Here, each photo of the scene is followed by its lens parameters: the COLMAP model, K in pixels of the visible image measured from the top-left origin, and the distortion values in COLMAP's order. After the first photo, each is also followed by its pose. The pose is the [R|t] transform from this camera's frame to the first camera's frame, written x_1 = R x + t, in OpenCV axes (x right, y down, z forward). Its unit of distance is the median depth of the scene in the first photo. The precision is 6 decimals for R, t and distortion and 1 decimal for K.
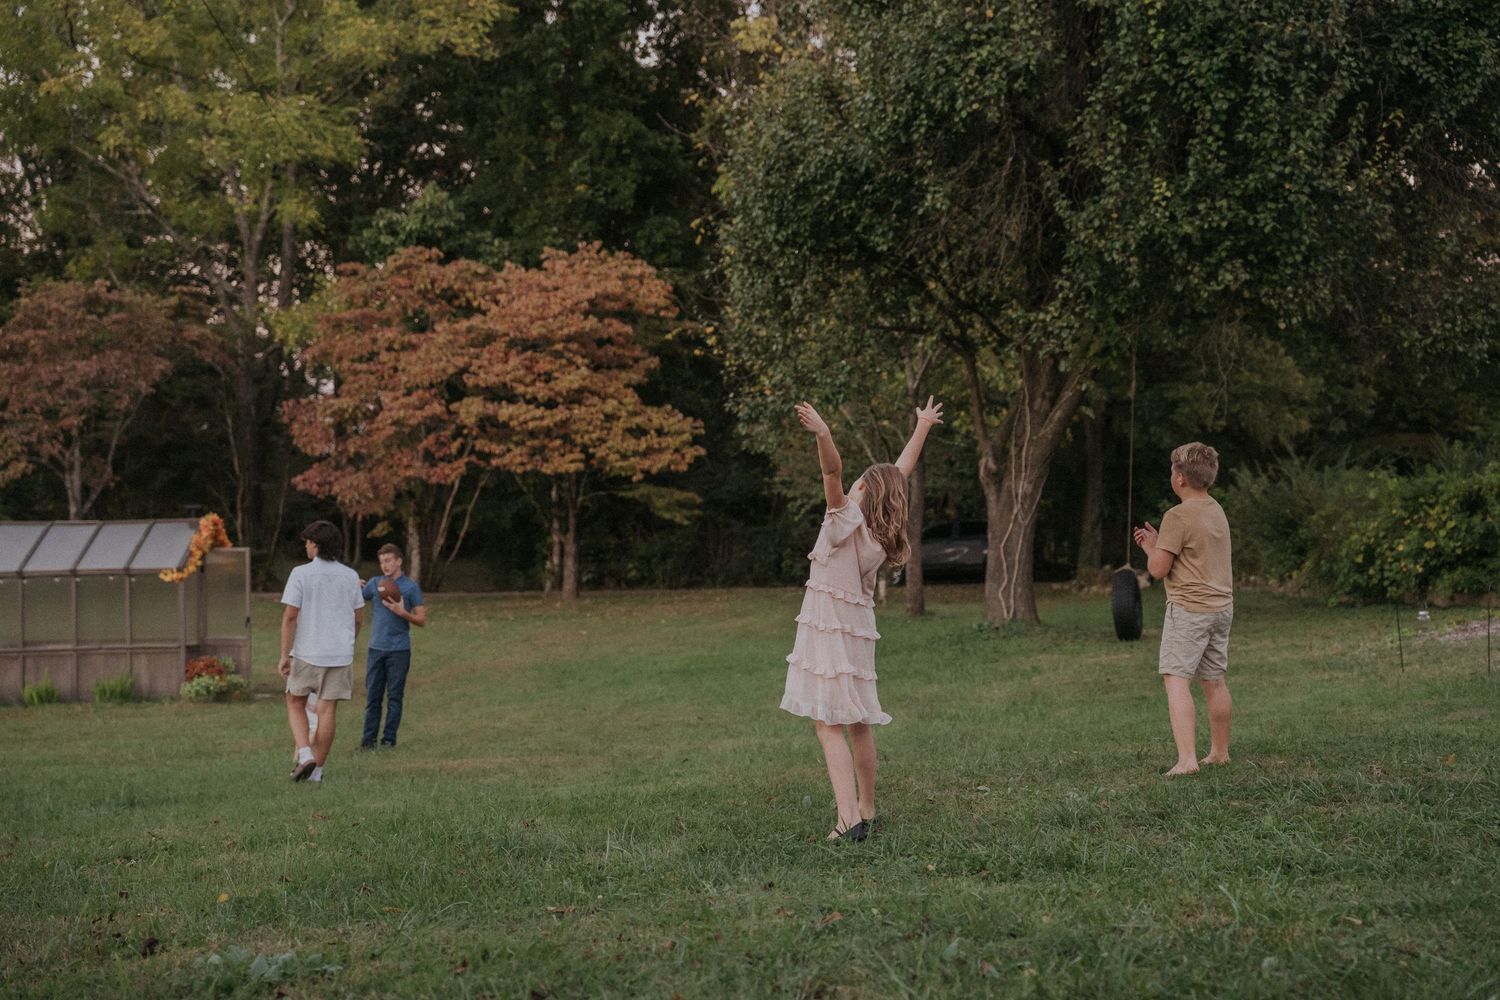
lens RADIAL K [[2194.9, 0, 750.7], [0, 2194.9, 505.9], [0, 0, 1]] dist [0.103618, 0.000000]
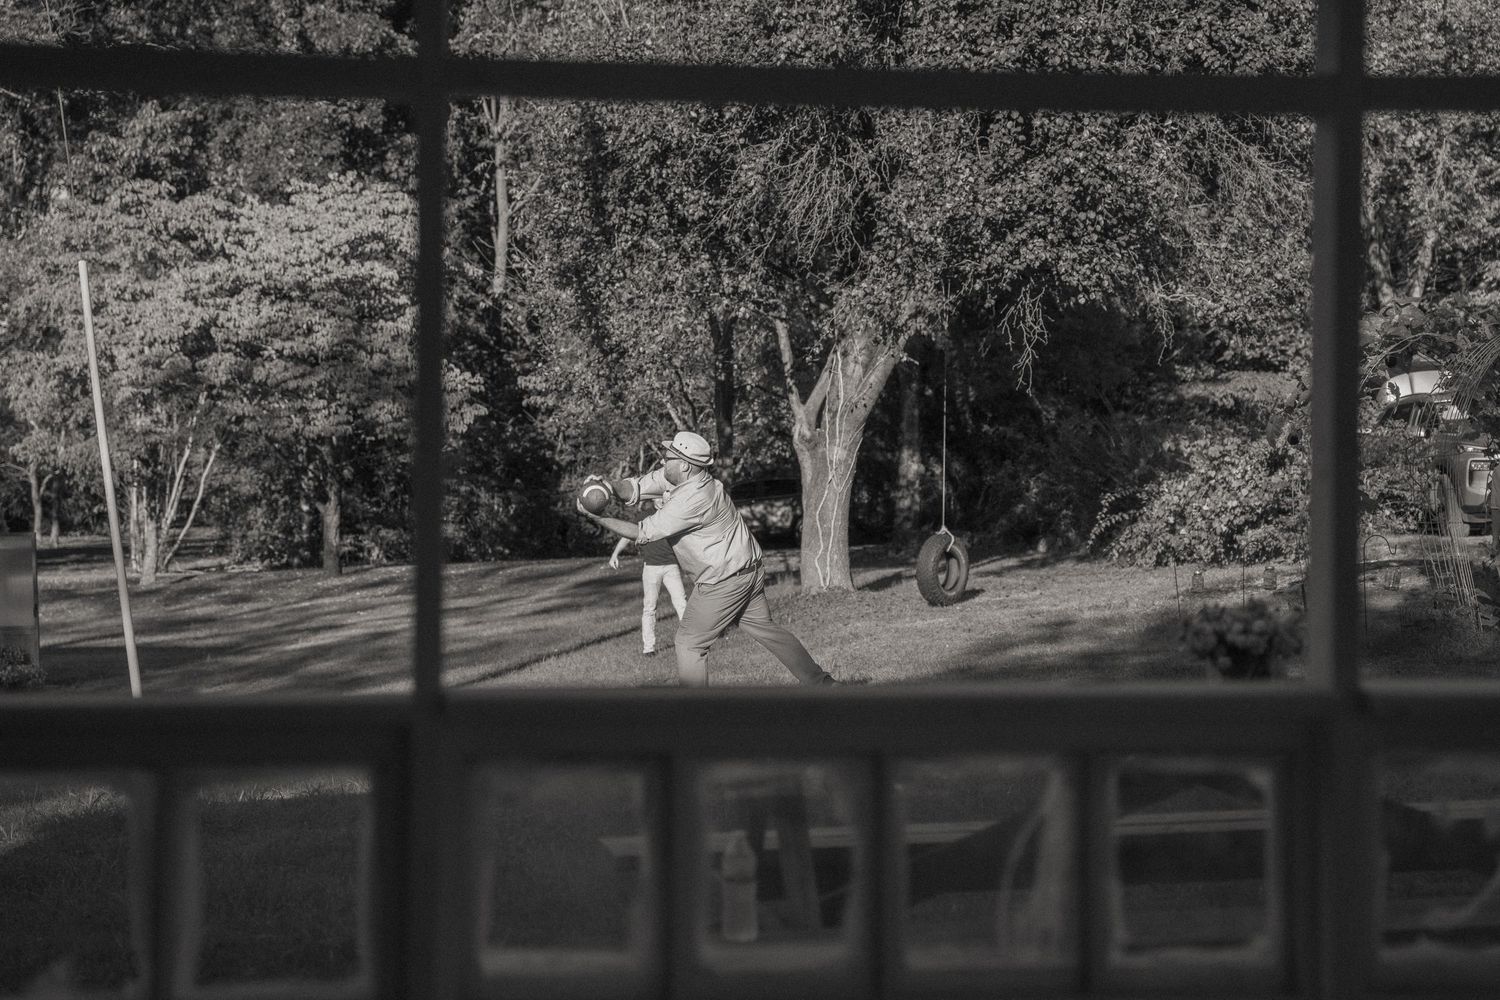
lens RADIAL K [[2715.4, 0, 749.6], [0, 2715.4, 498.6], [0, 0, 1]] dist [0.027840, 0.000000]
pose [[0.995412, -0.020376, 0.093489, -0.017332], [0.018788, 0.999665, 0.017826, -0.006149], [-0.093821, -0.015988, 0.995461, -0.121377]]
